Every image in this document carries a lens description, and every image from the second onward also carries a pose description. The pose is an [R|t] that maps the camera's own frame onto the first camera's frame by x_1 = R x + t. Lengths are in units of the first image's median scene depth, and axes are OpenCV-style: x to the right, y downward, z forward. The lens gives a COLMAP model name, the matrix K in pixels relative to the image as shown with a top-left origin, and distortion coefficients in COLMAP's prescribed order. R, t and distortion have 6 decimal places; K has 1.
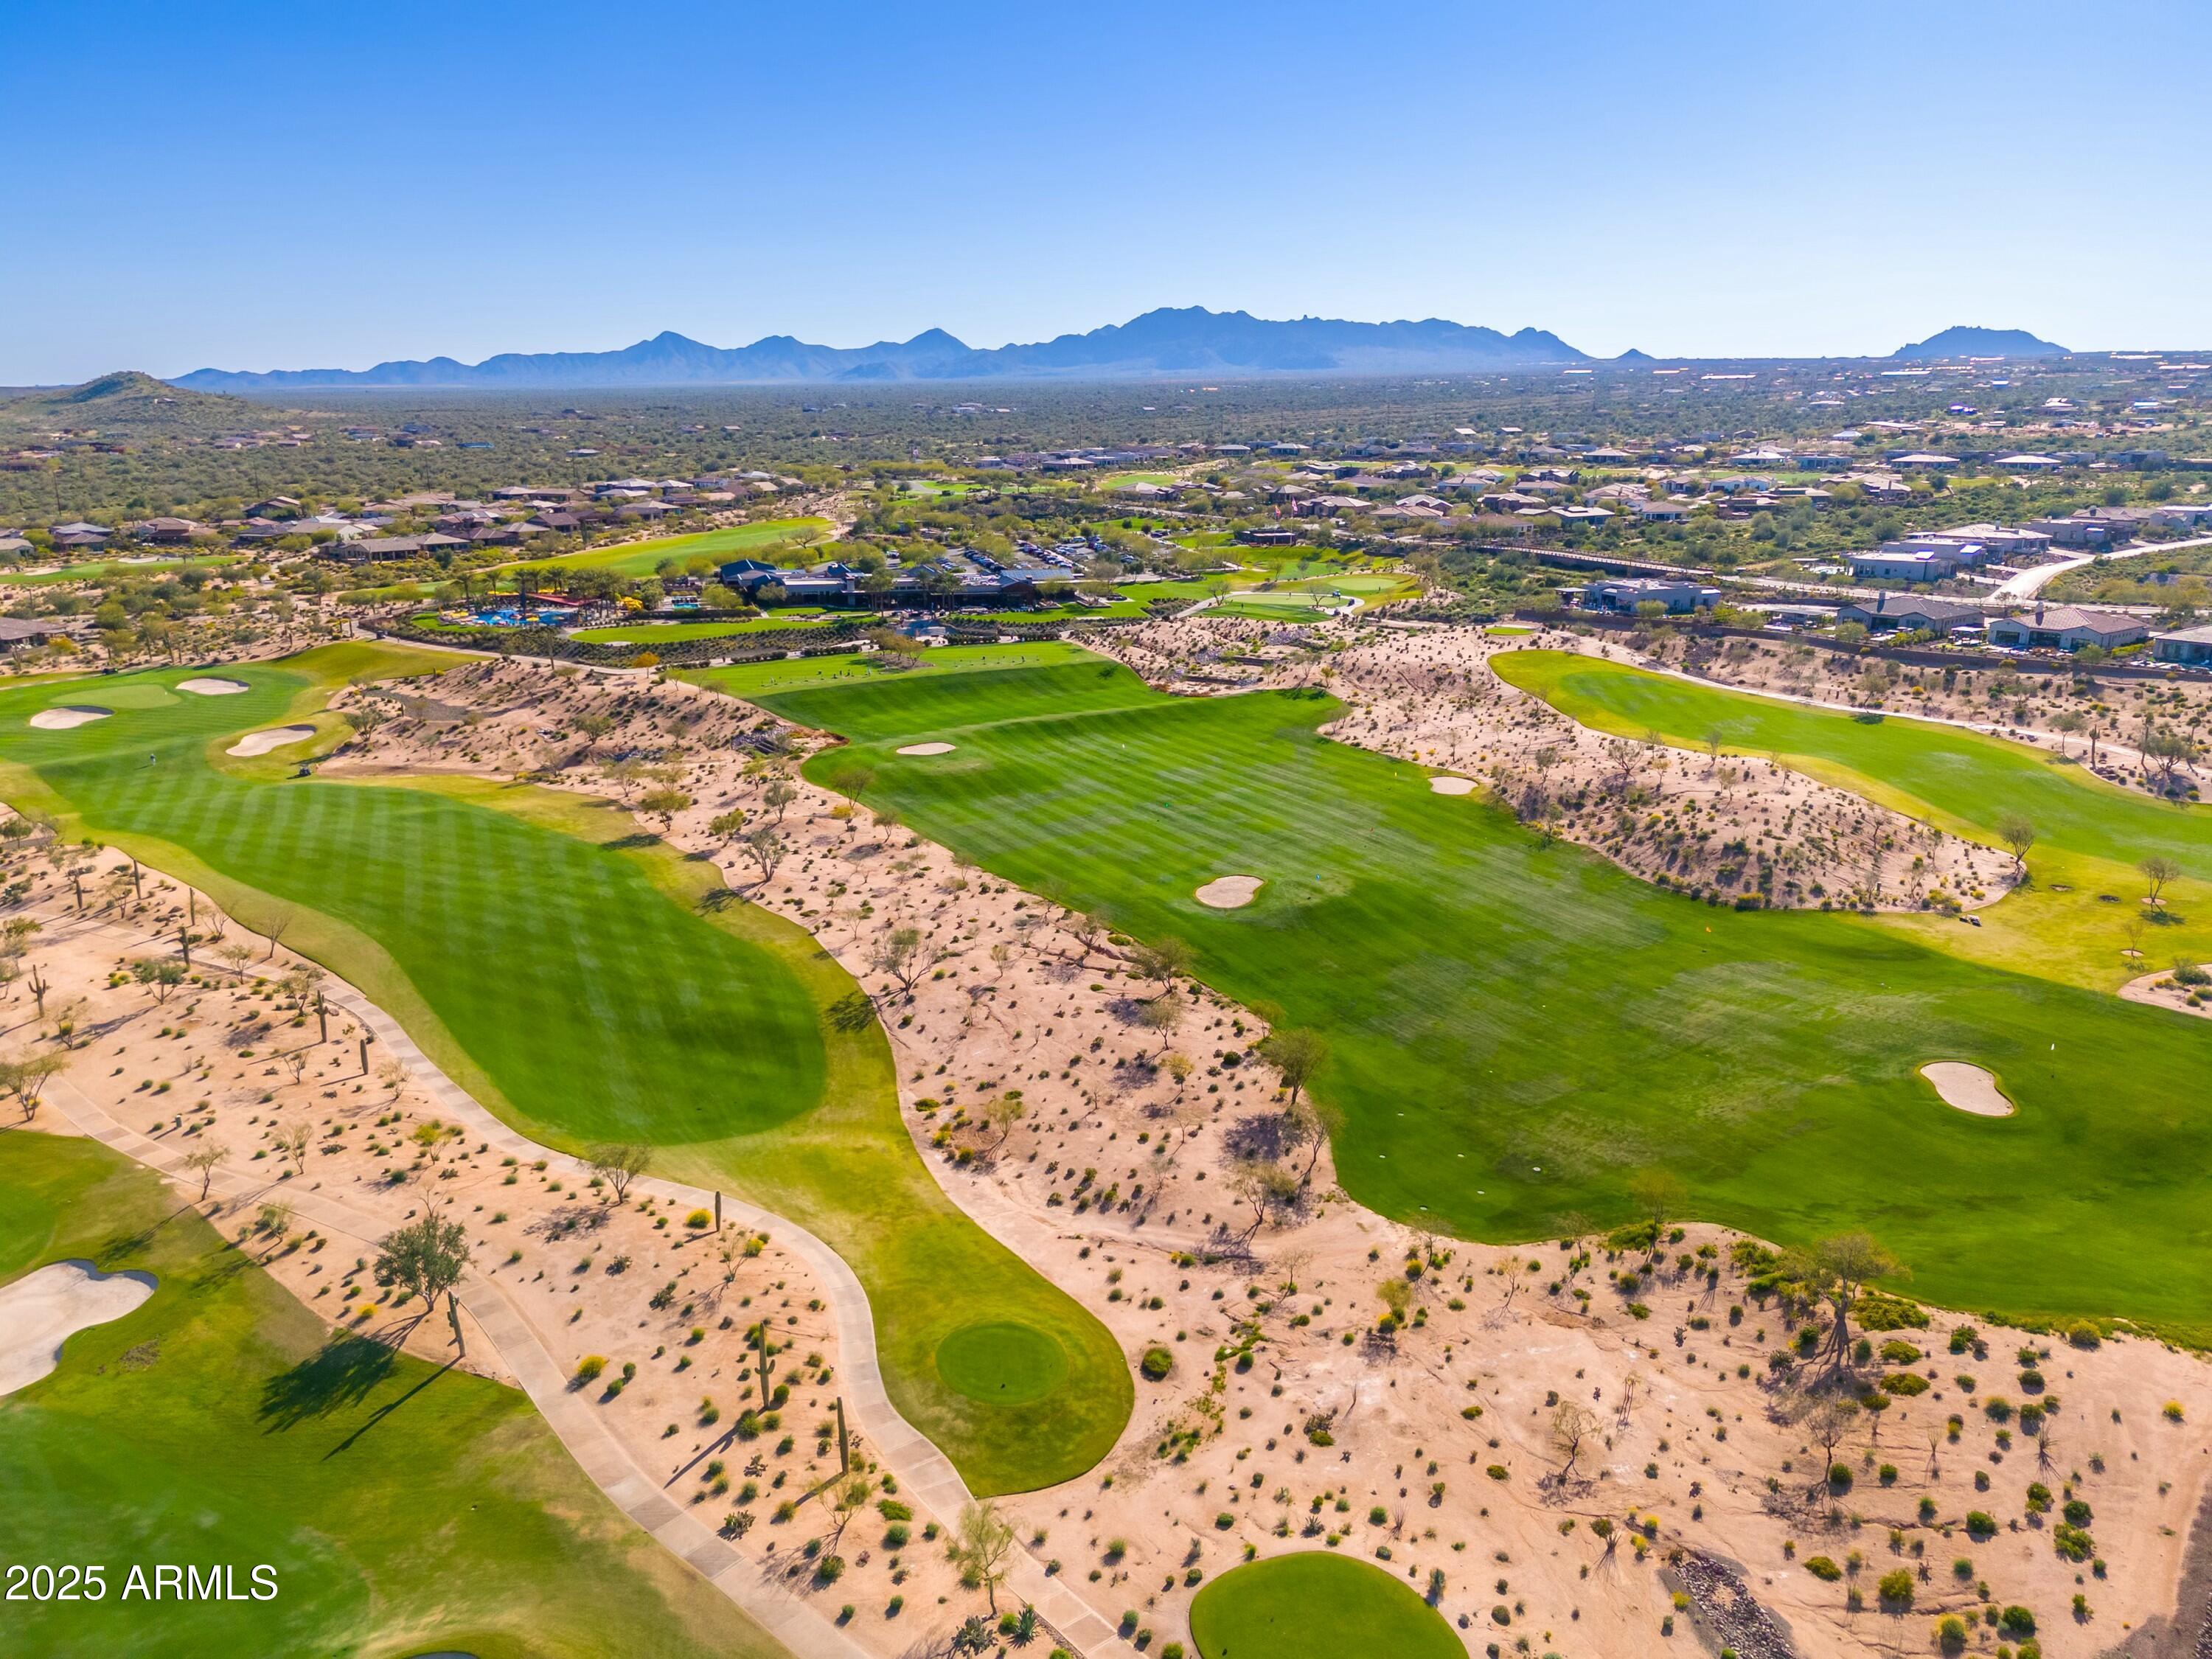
lens RADIAL K [[1648.5, 0, 1081.4], [0, 1648.5, 824.7], [0, 0, 1]] dist [0.064006, -0.009081]
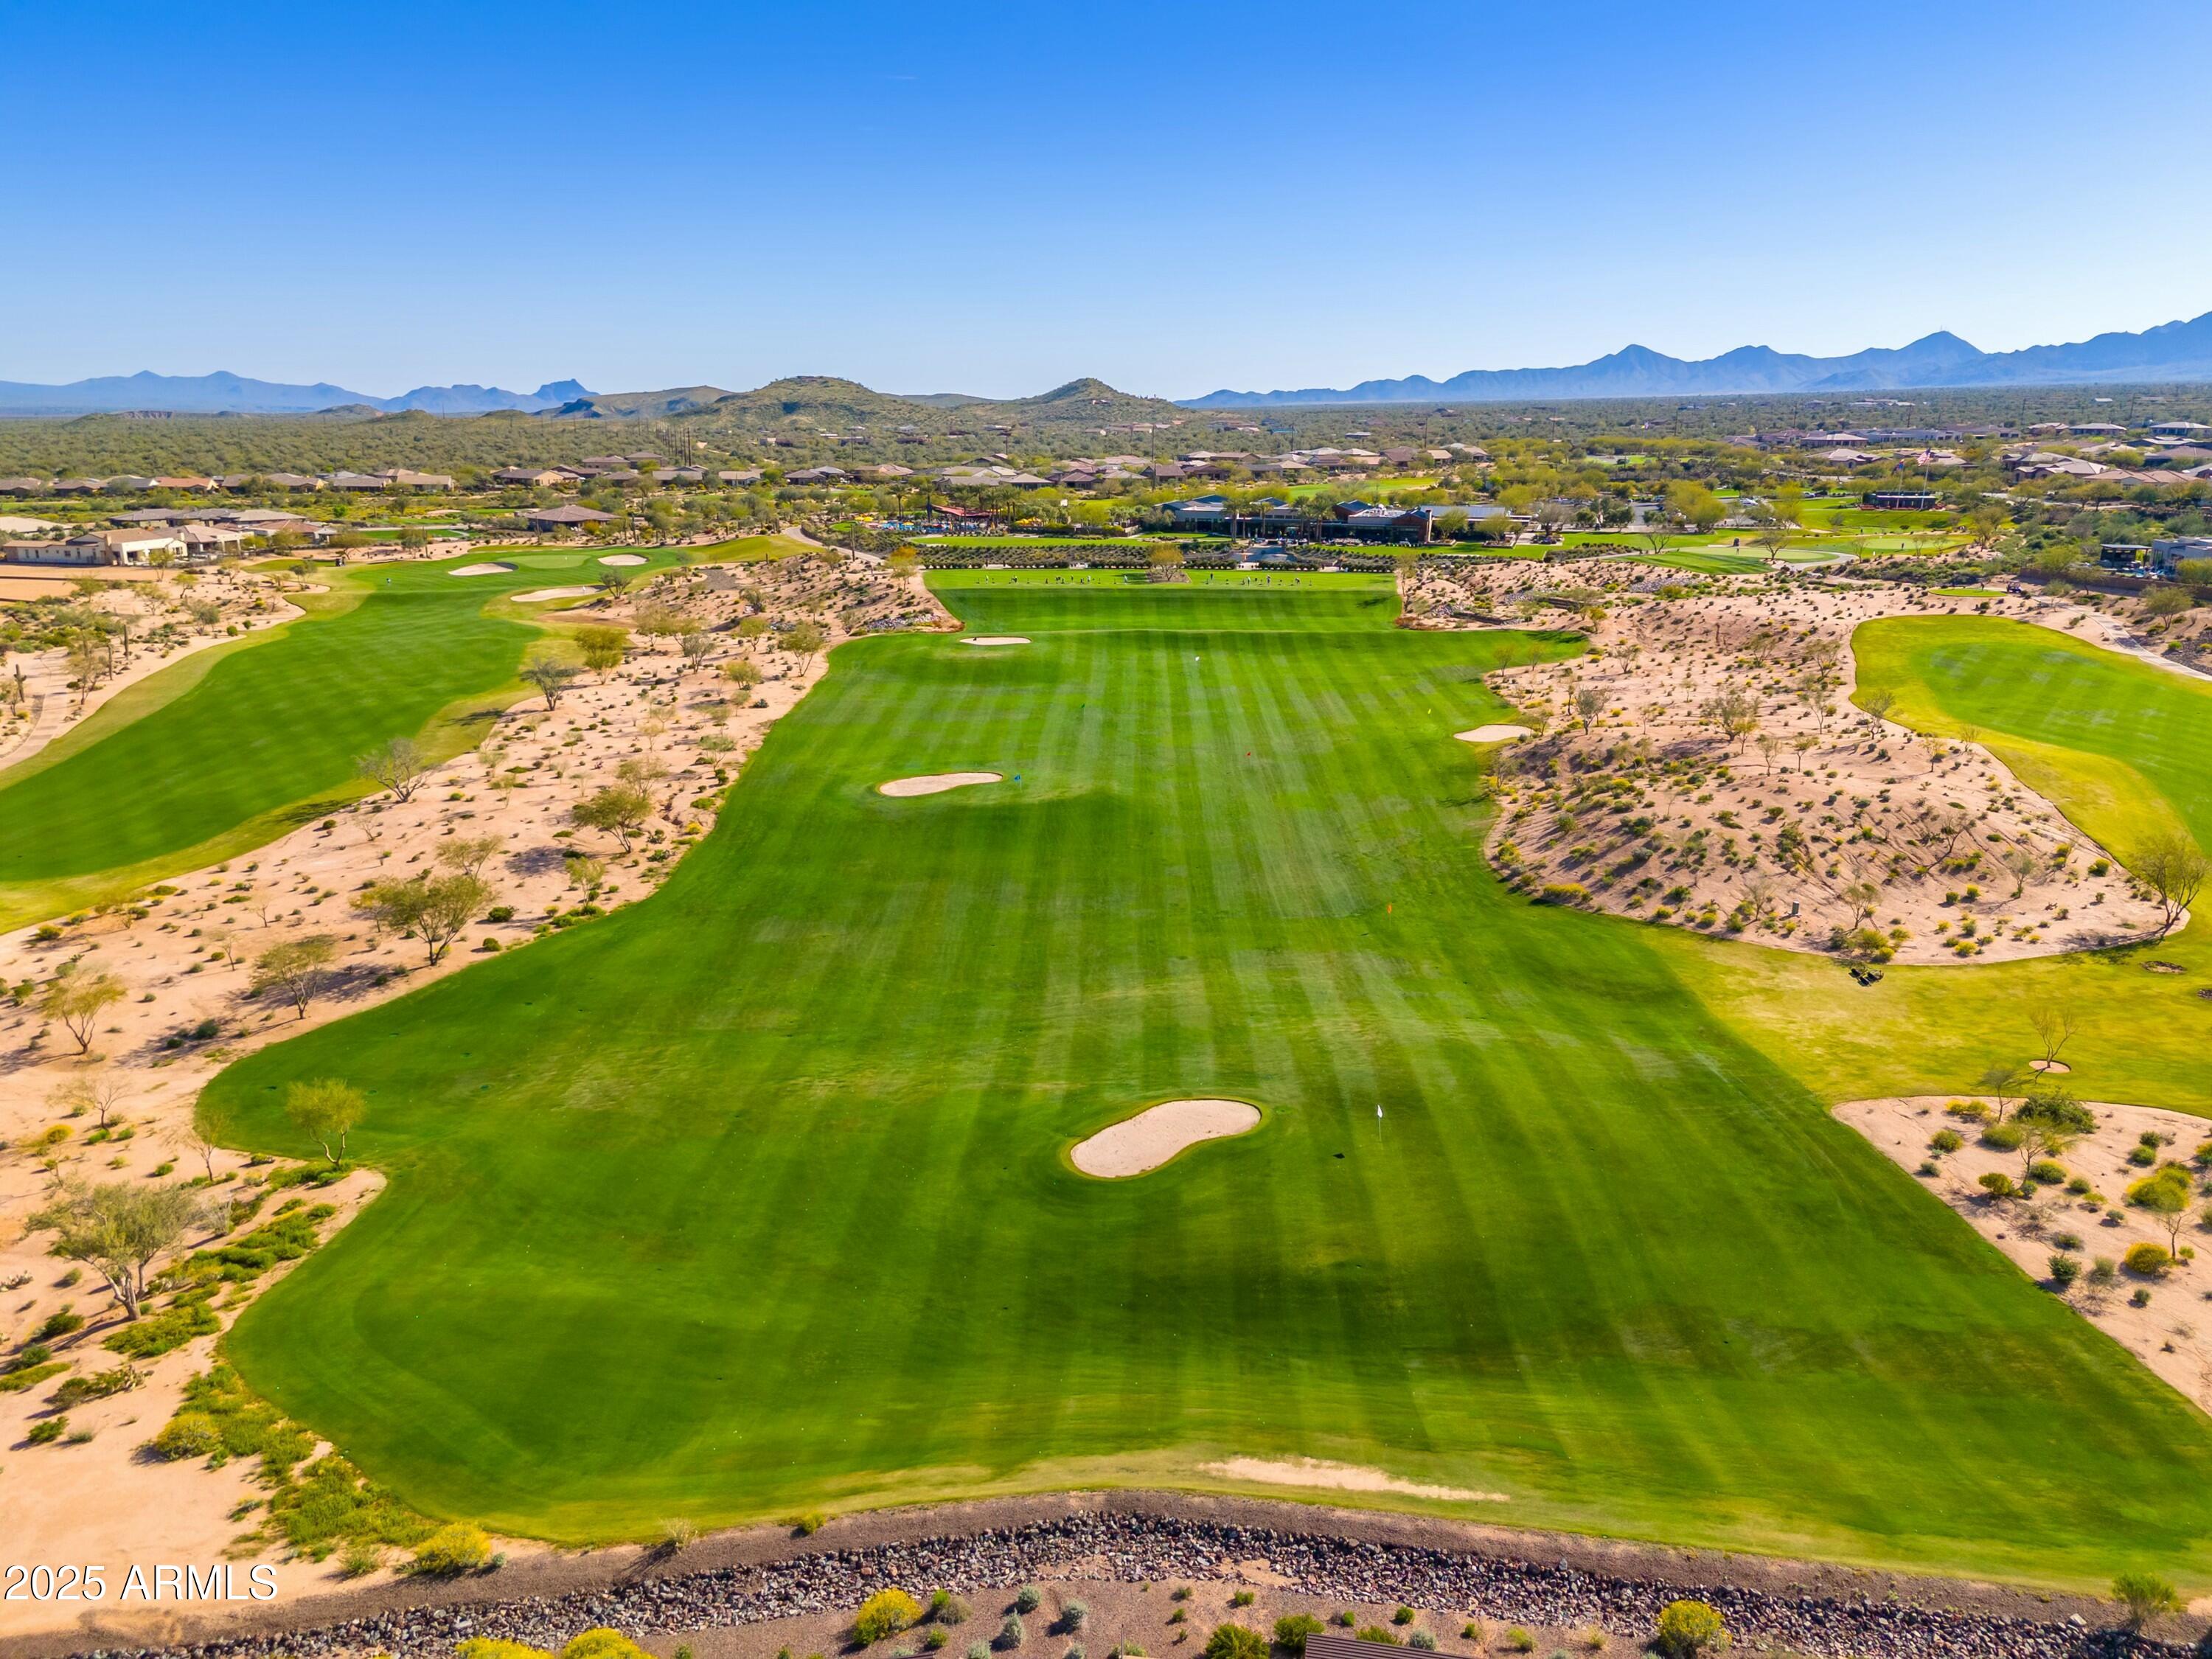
lens RADIAL K [[1648.5, 0, 1081.4], [0, 1648.5, 824.7], [0, 0, 1]] dist [0.064006, -0.009081]
pose [[0.842525, 0.142362, -0.519505, 0.575673], [-0.149407, 0.988364, 0.028540, 0.029578], [0.517523, 0.053572, 0.853991, 0.367759]]
